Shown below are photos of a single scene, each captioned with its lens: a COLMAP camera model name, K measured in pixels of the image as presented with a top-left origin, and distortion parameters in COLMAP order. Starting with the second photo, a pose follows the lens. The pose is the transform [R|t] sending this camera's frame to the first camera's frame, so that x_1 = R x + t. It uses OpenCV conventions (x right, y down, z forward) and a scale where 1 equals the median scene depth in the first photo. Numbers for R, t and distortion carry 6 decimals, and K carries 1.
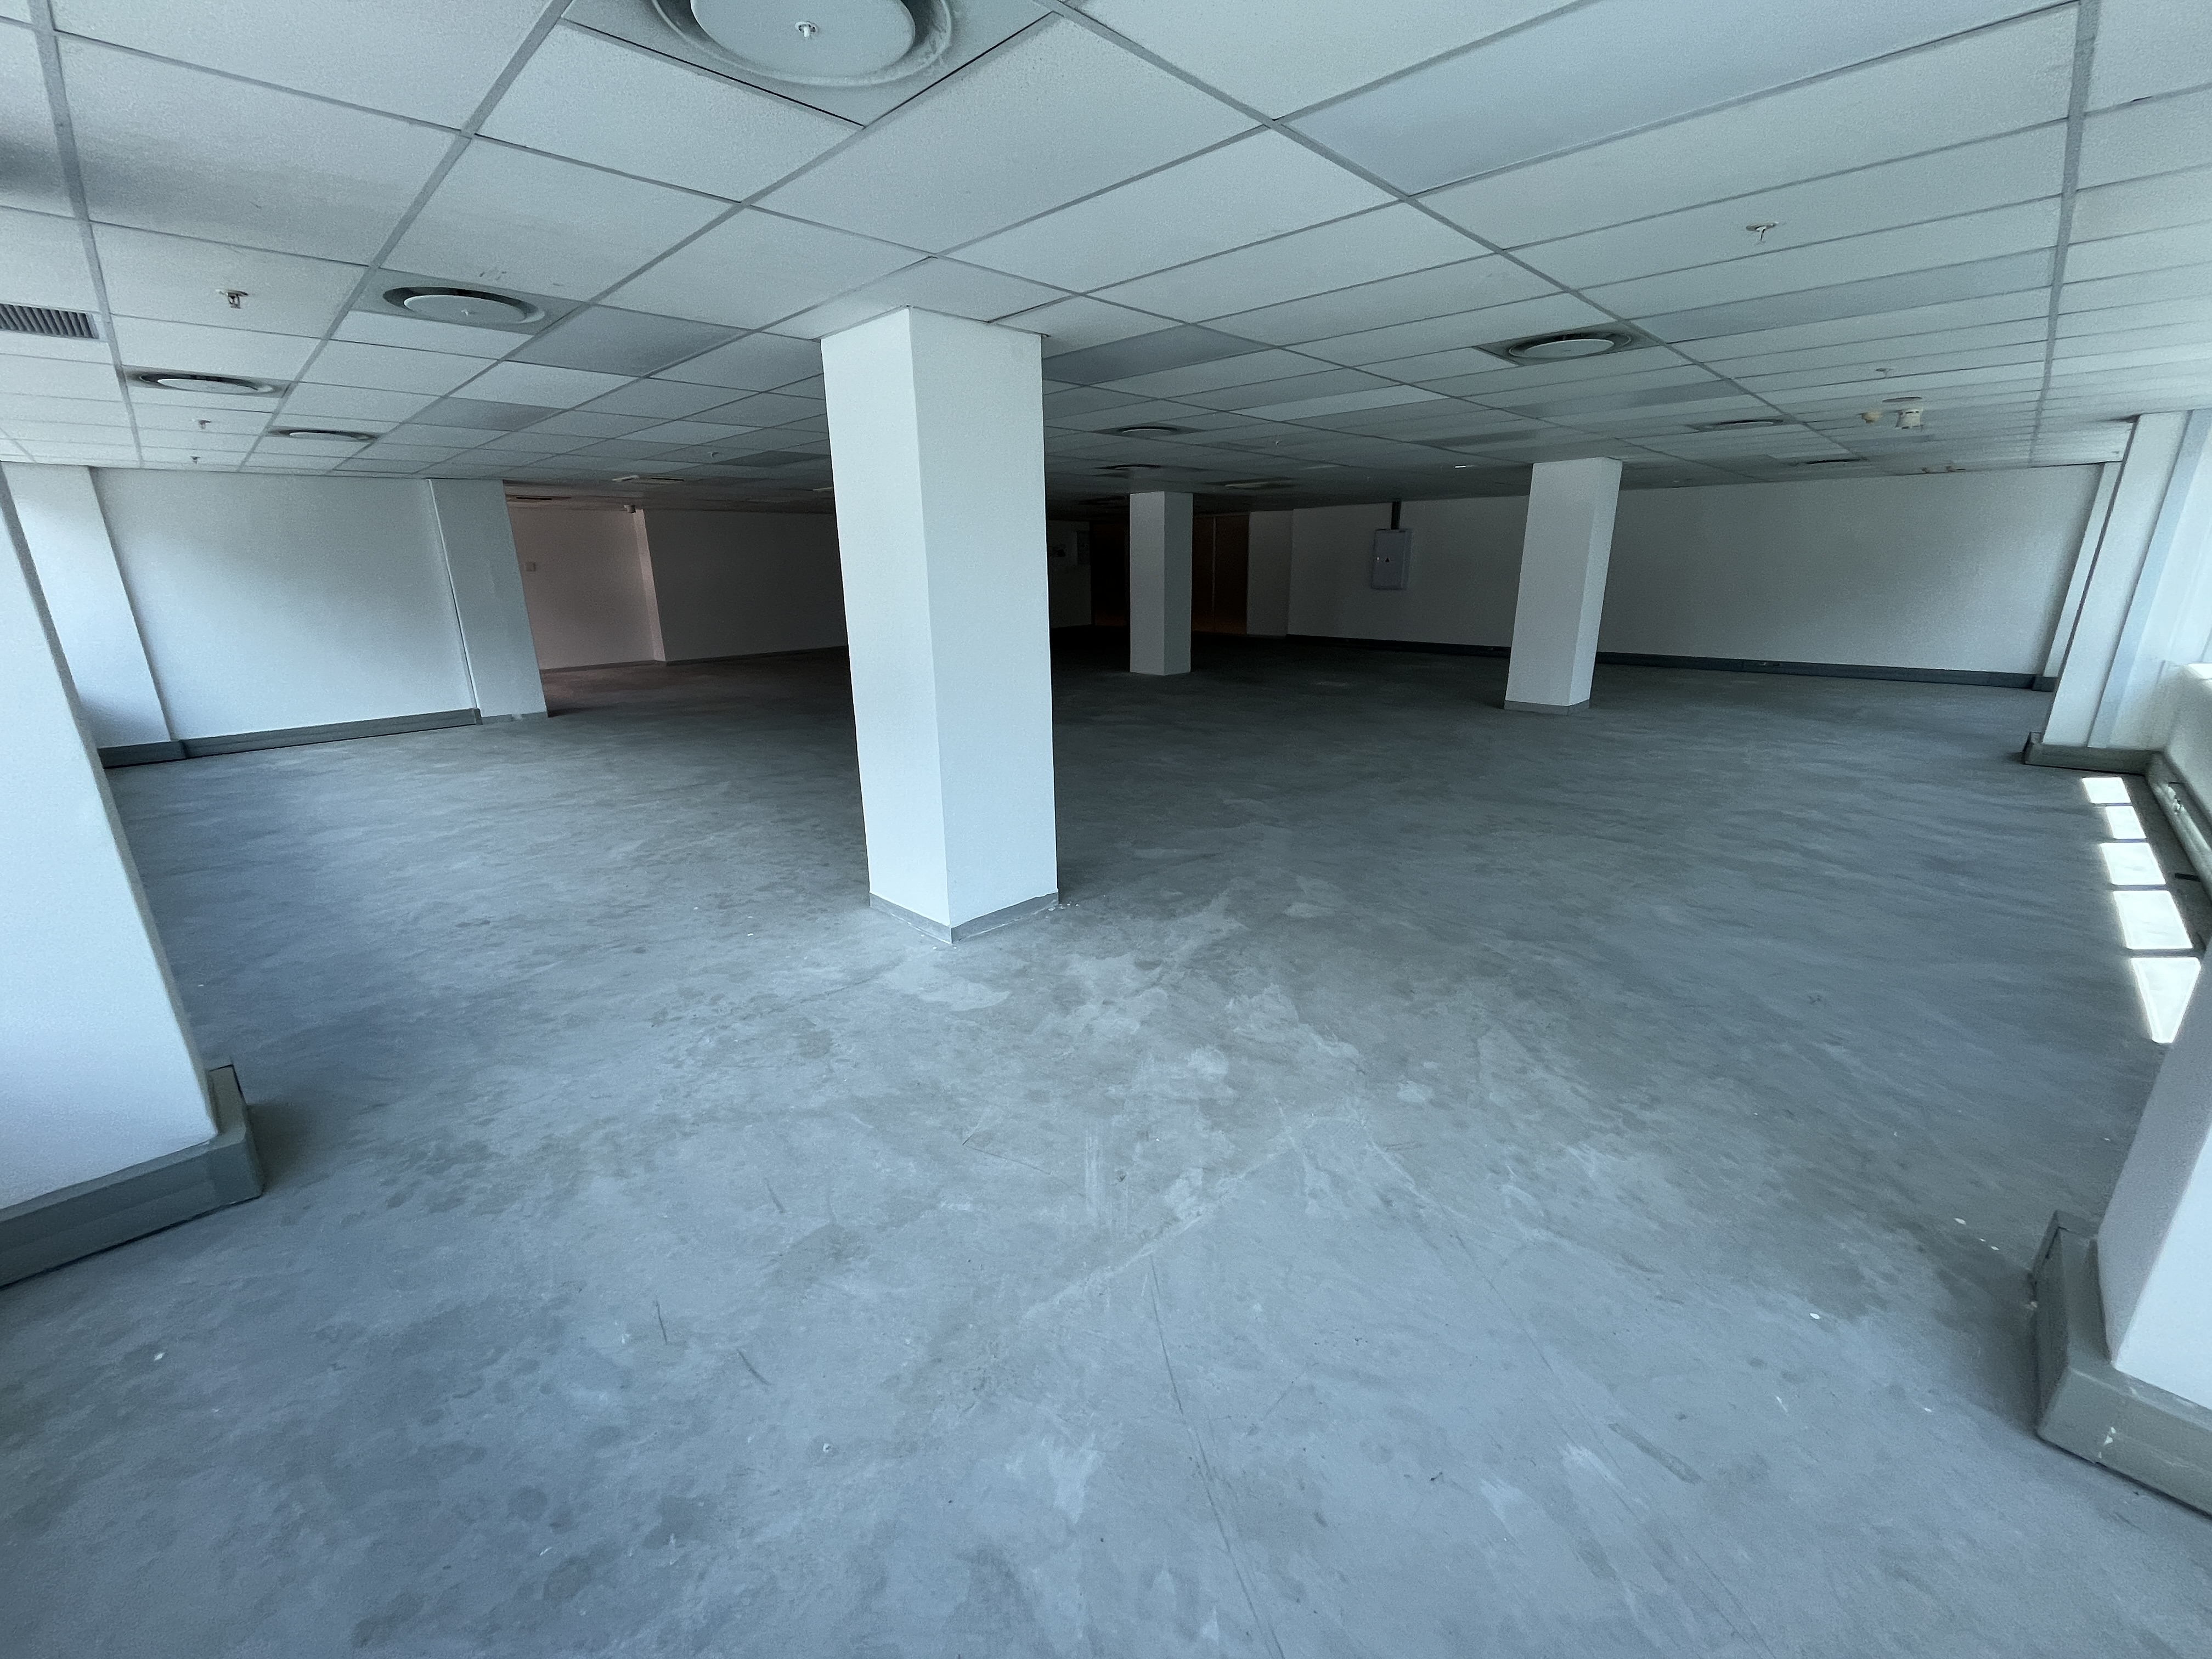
lens RADIAL K [[898.0, 0, 1099.2], [0, 898.0, 826.3], [0, 0, 1]] dist [-0.003592, -0.000486]
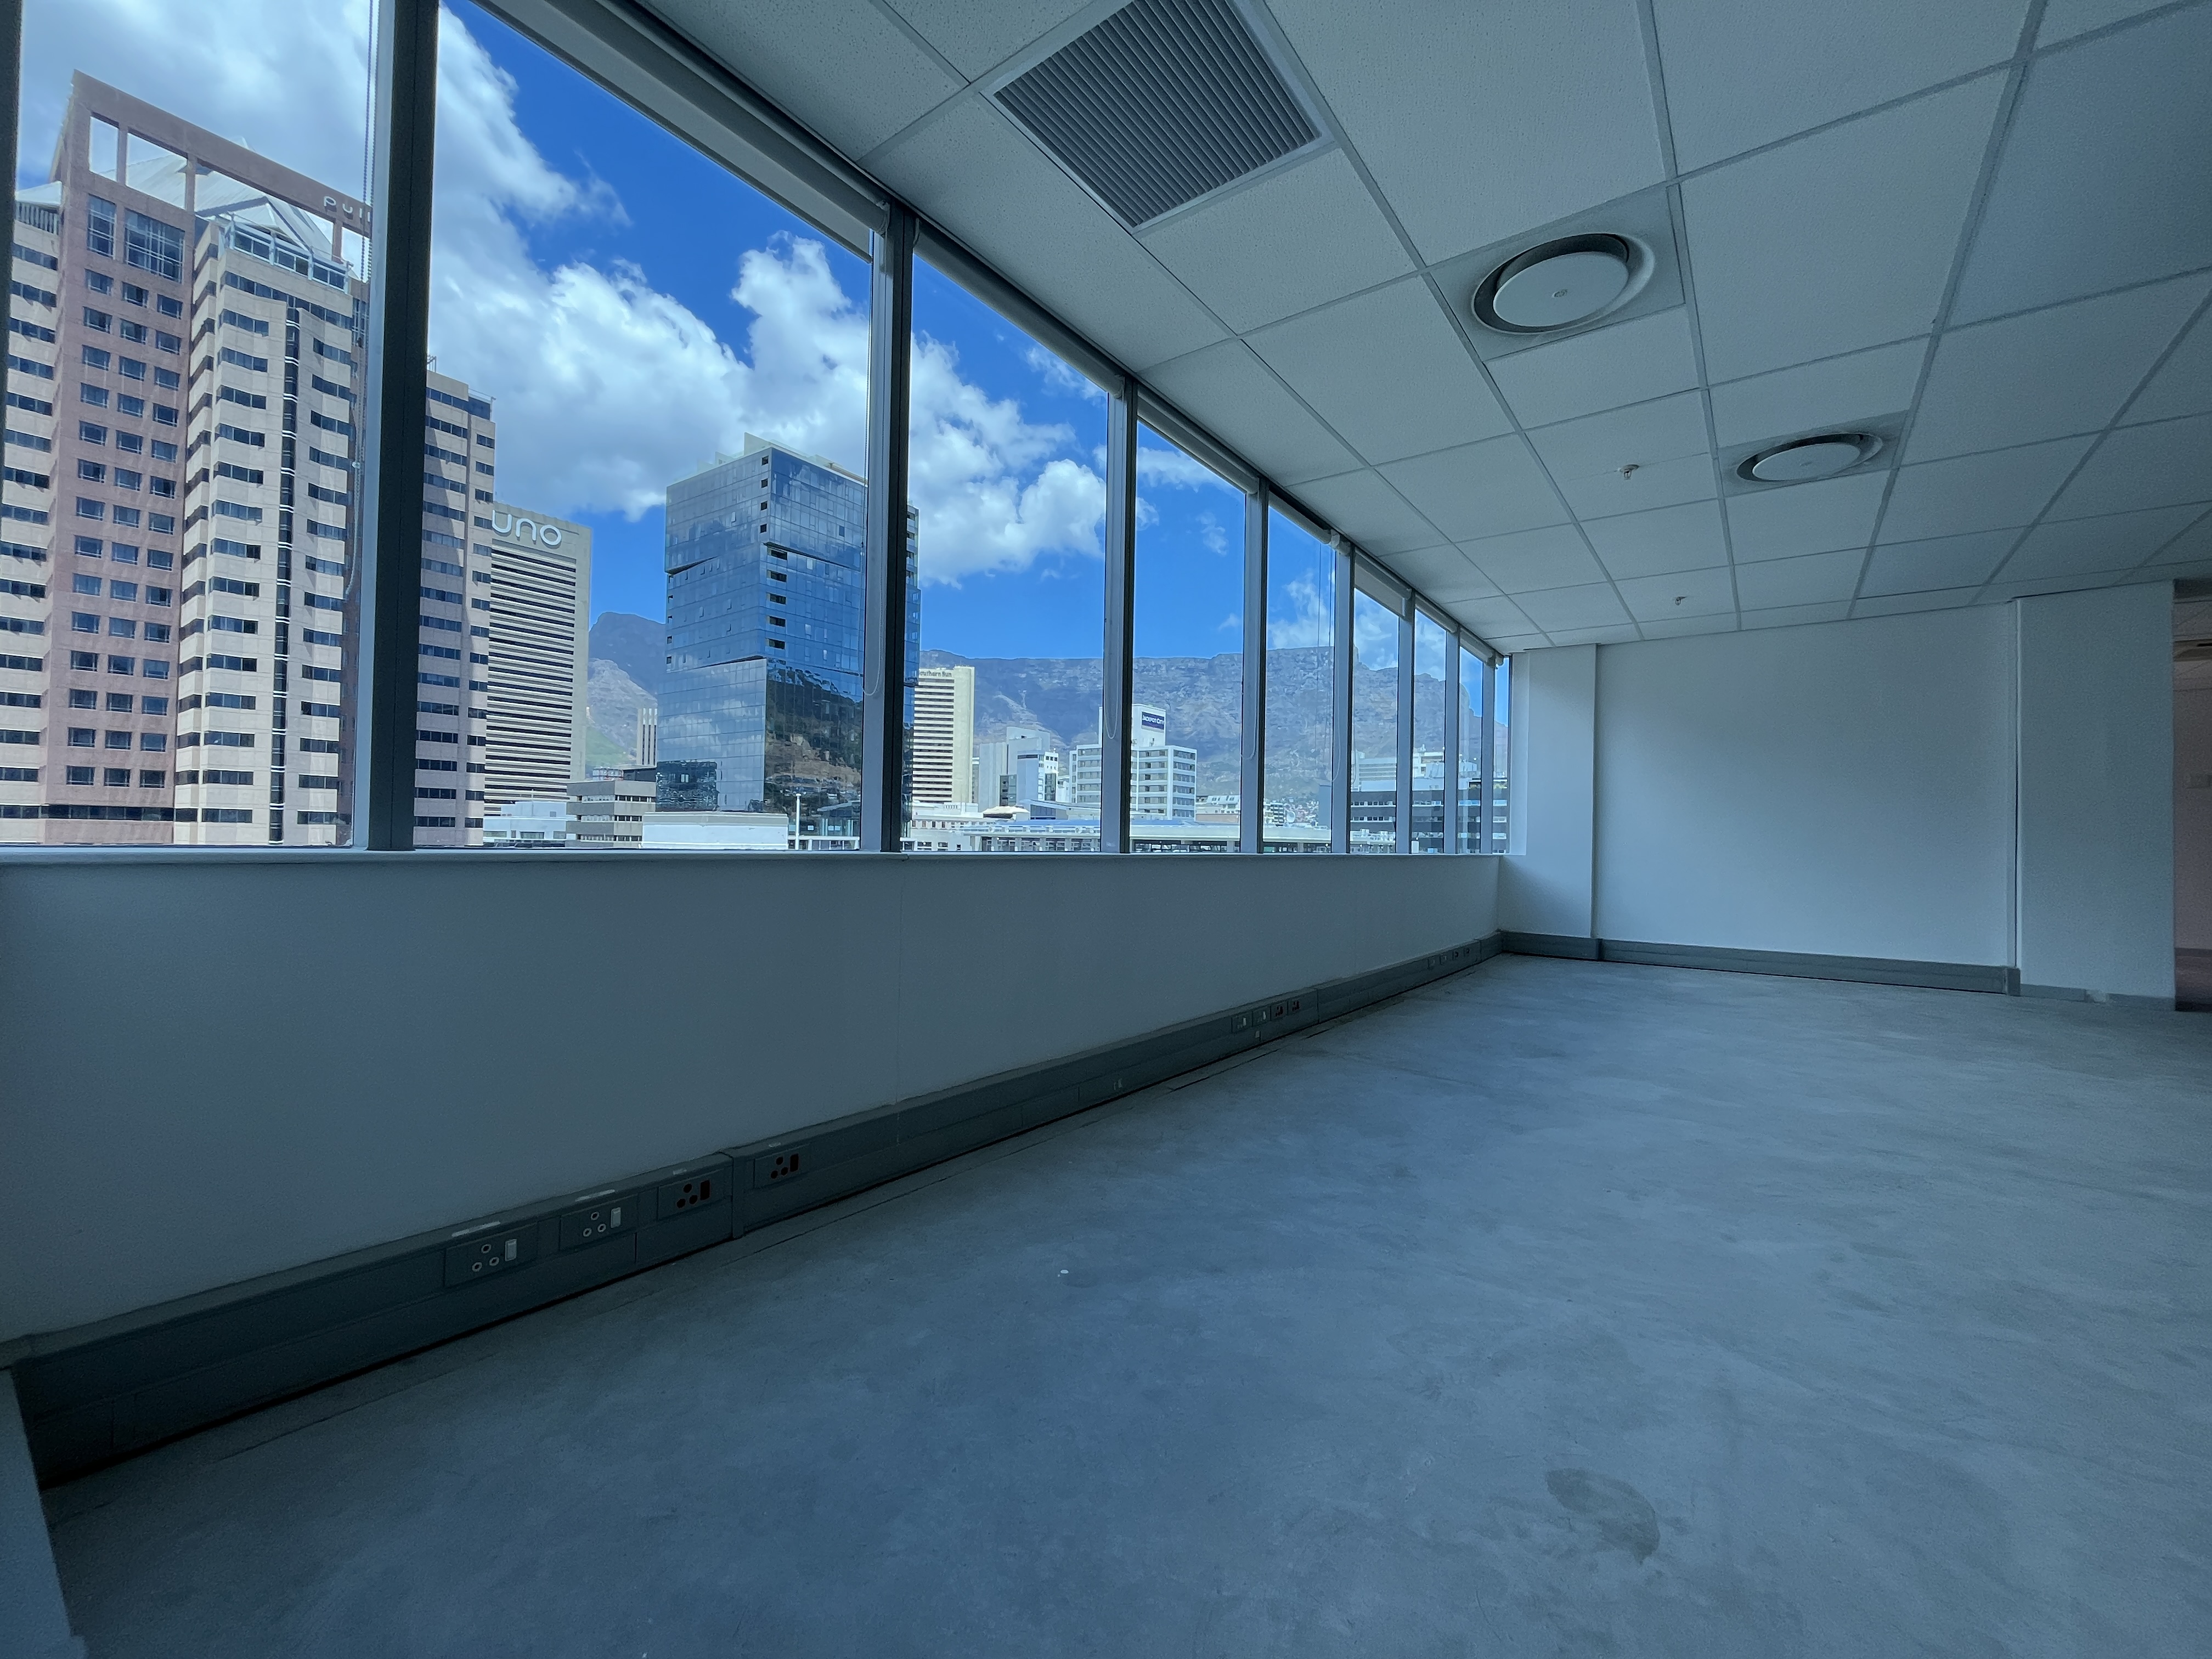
lens RADIAL K [[899.9, 0, 1100.2], [0, 899.9, 828.3], [0, 0, 1]] dist [-0.003360, -0.000874]
pose [[0.137551, -0.000917, -0.990494, -0.256374], [-0.303504, 0.951858, -0.043029, -0.016278], [0.942850, 0.306537, 0.130651, 0.430614]]
